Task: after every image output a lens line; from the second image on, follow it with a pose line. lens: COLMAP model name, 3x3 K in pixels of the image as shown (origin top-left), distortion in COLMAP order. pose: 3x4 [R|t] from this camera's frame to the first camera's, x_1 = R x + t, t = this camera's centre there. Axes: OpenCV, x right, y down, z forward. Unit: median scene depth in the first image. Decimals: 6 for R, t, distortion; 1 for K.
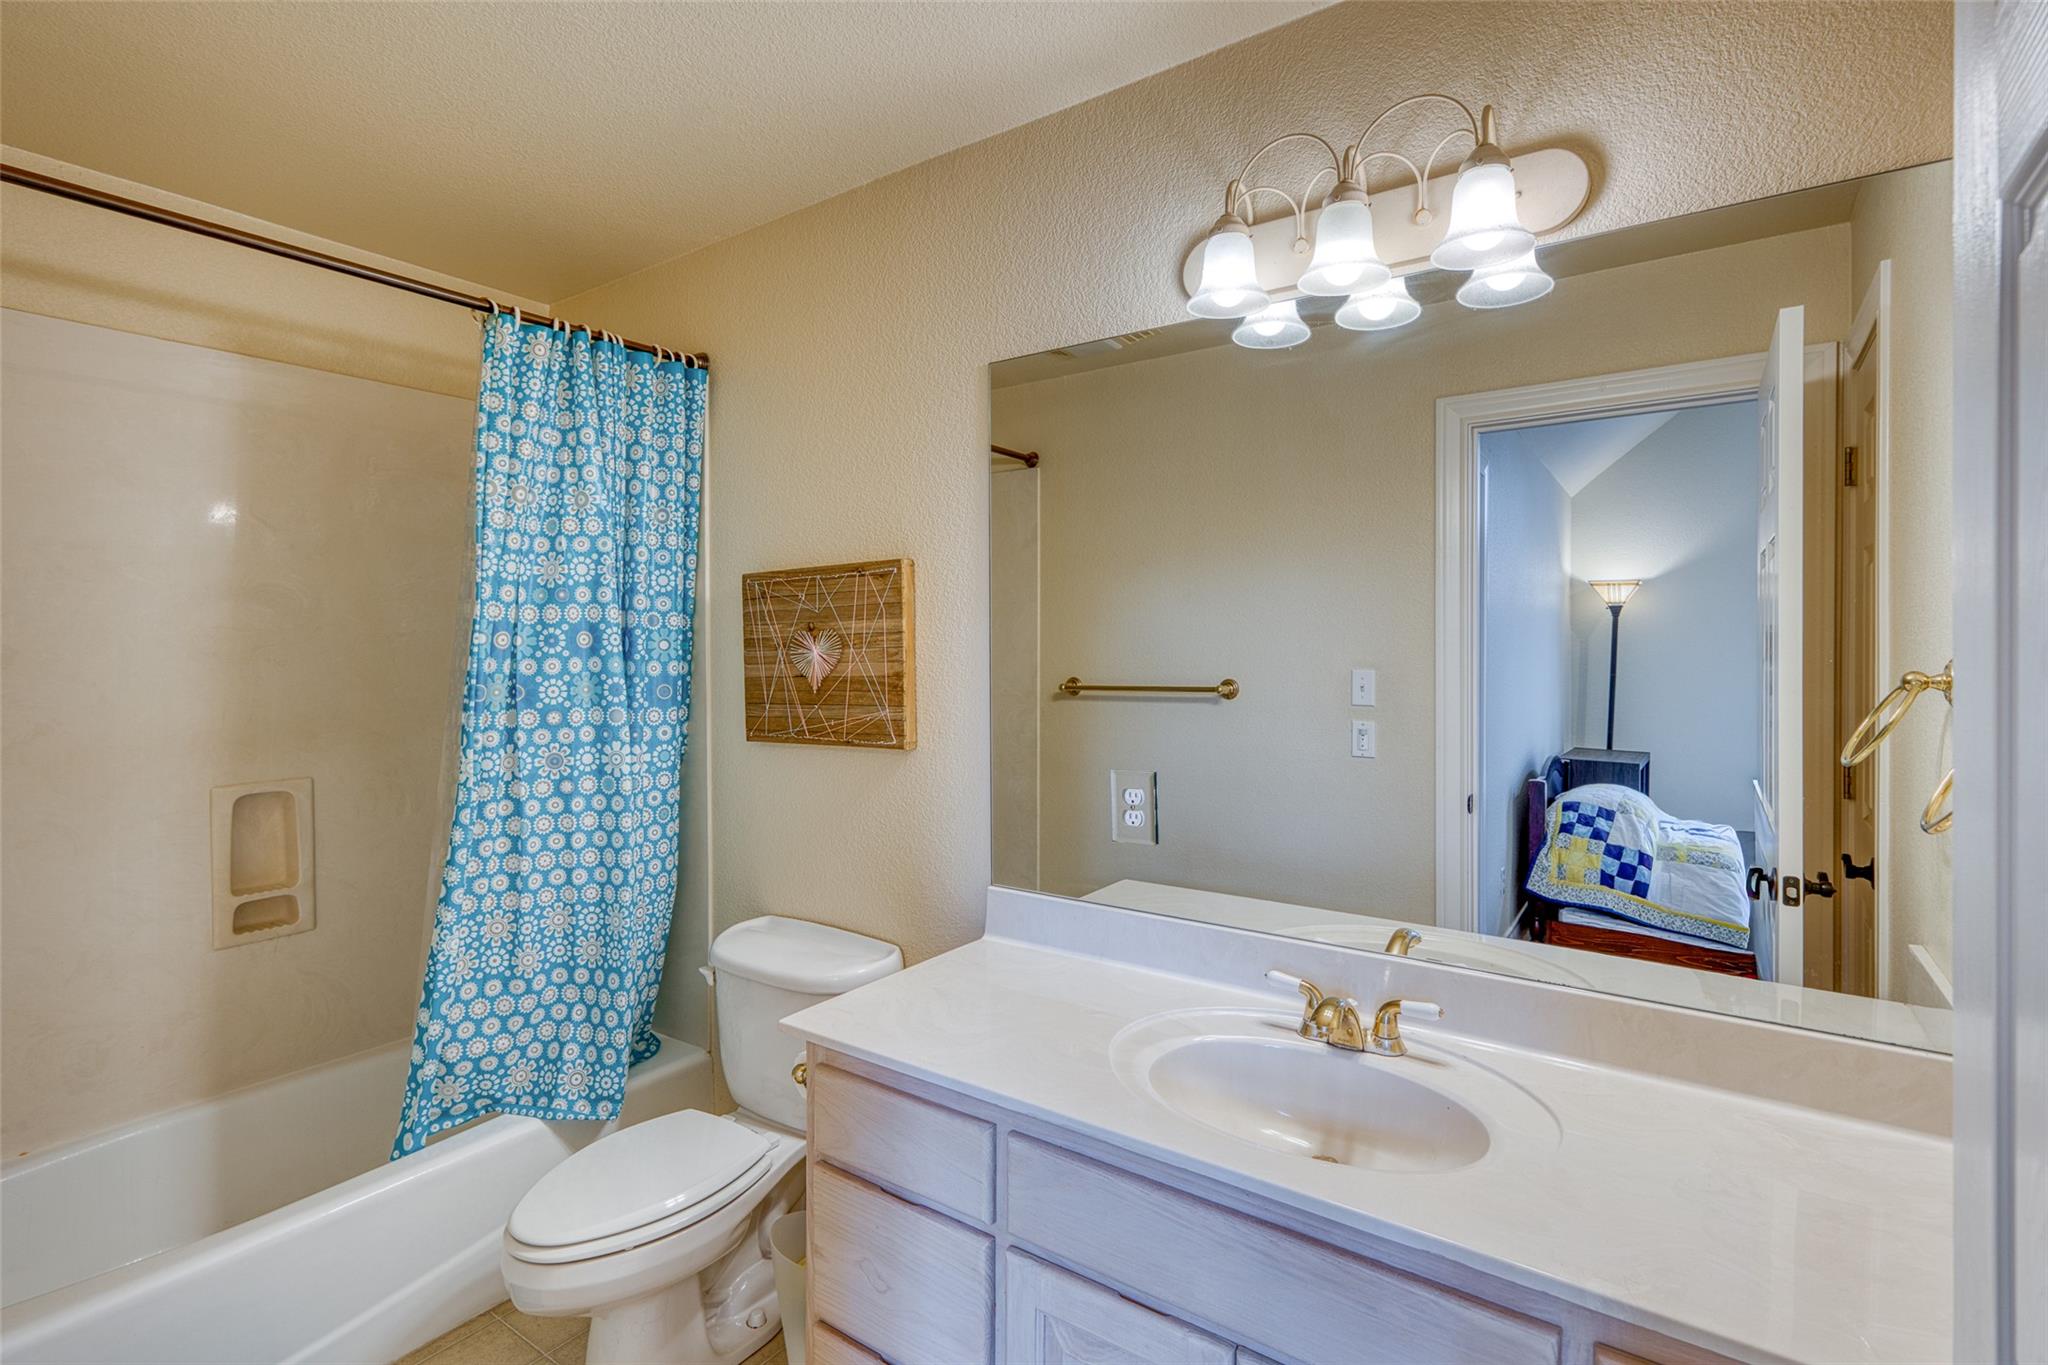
lens RADIAL K [[951.7, 0, 922.9], [0, 951.7, 668.1], [0, 0, 1]] dist [0.000799, -0.002631]
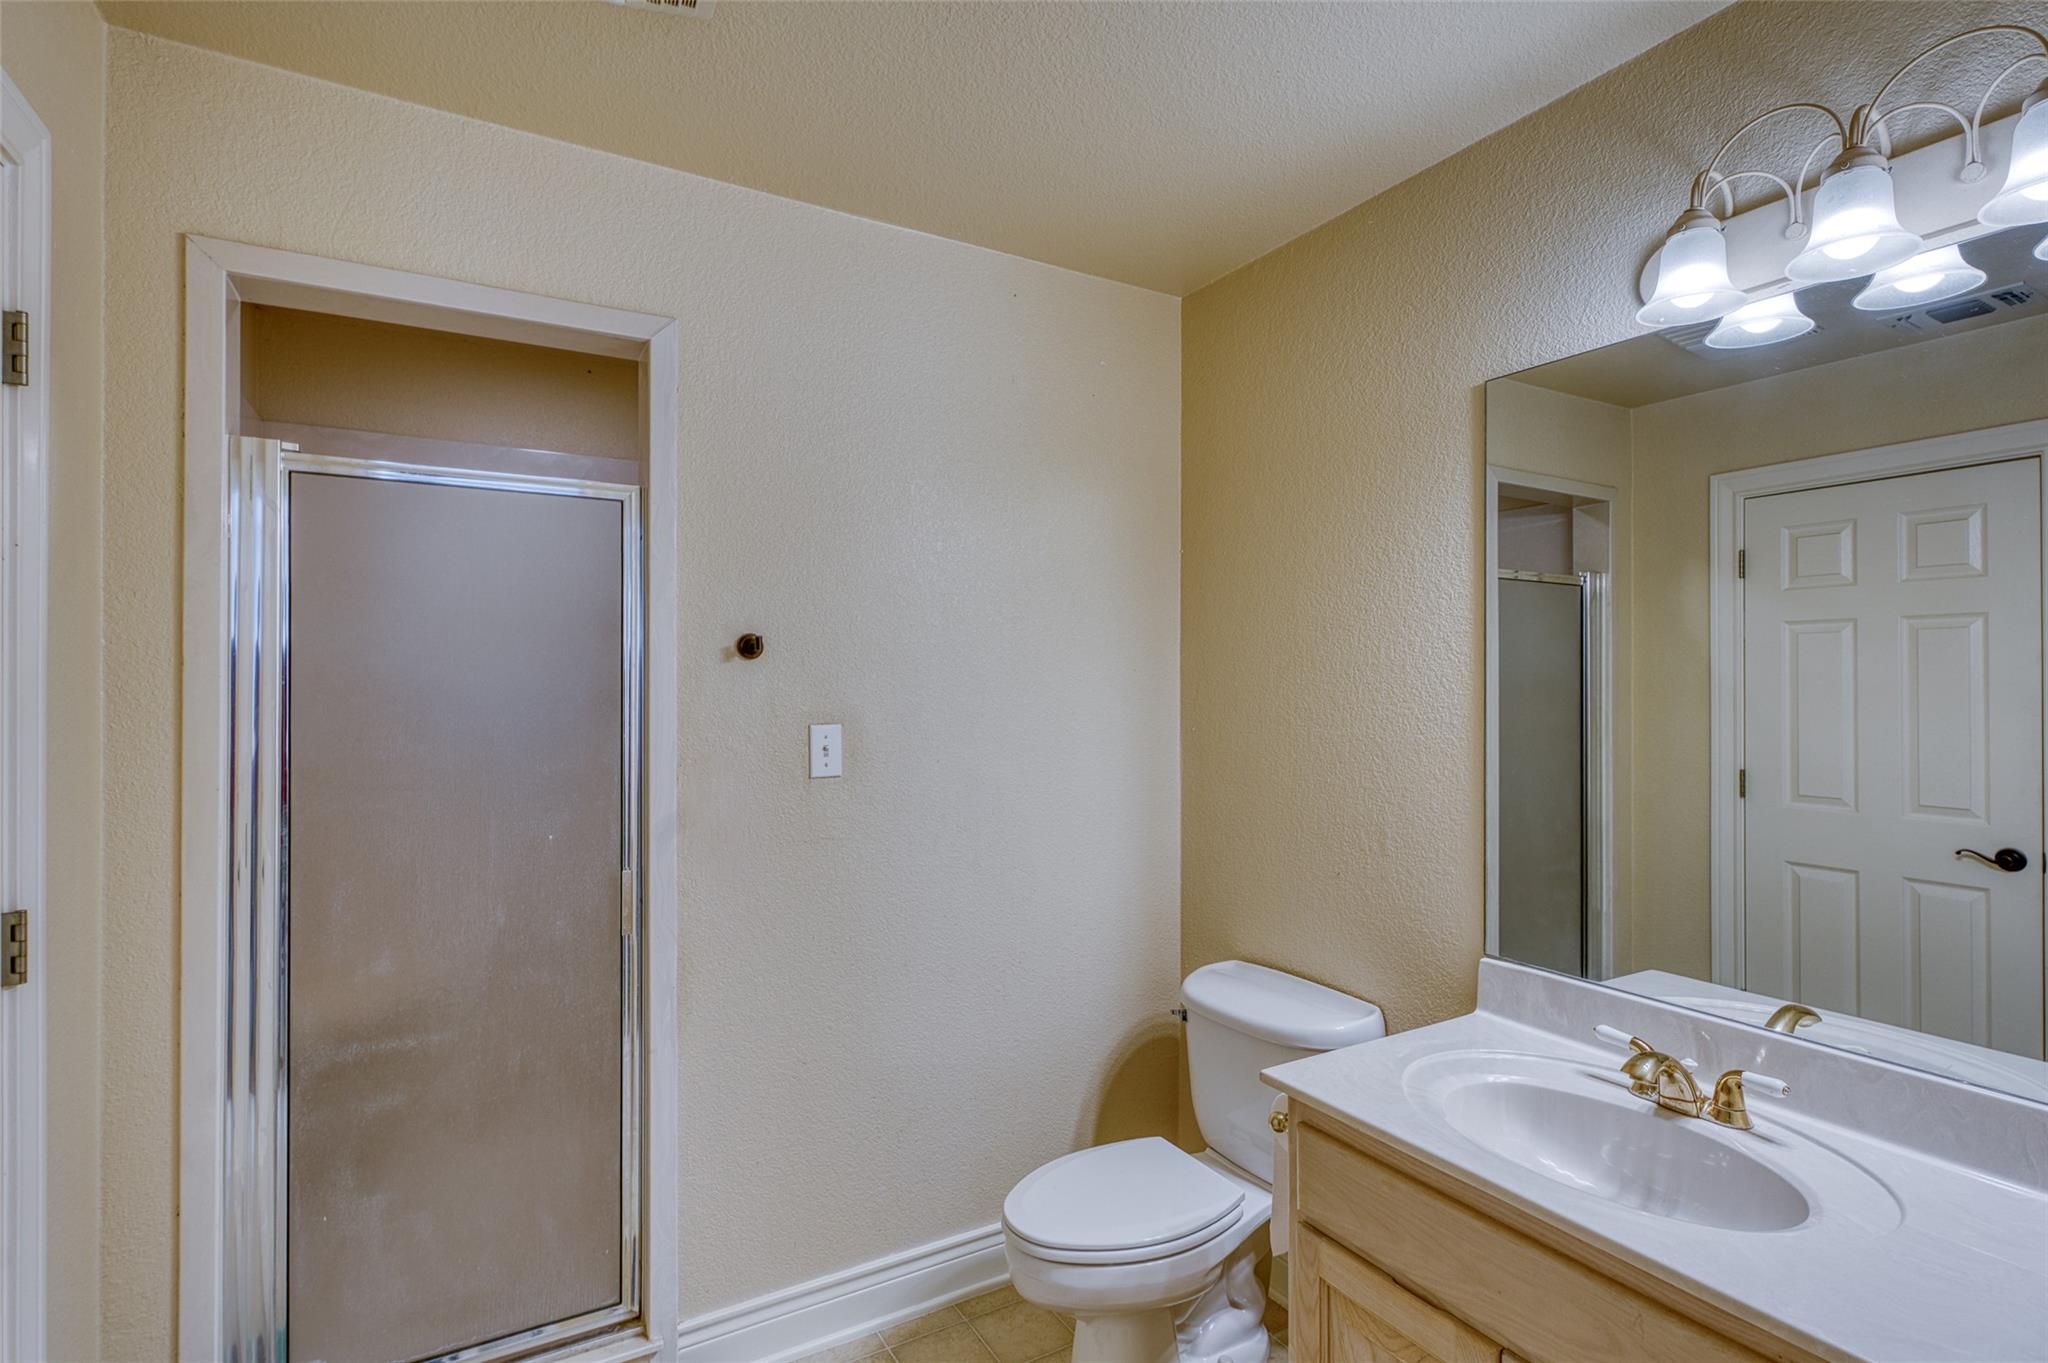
lens RADIAL K [[951.7, 0, 1015.8], [0, 951.7, 679.4], [0, 0, 1]] dist [0.000799, -0.002631]
pose [[0.917301, 0.004727, -0.398167, 0.093627], [-0.016394, 0.999530, -0.025902, 0.000037], [0.397858, 0.030288, 0.916947, -0.066283]]
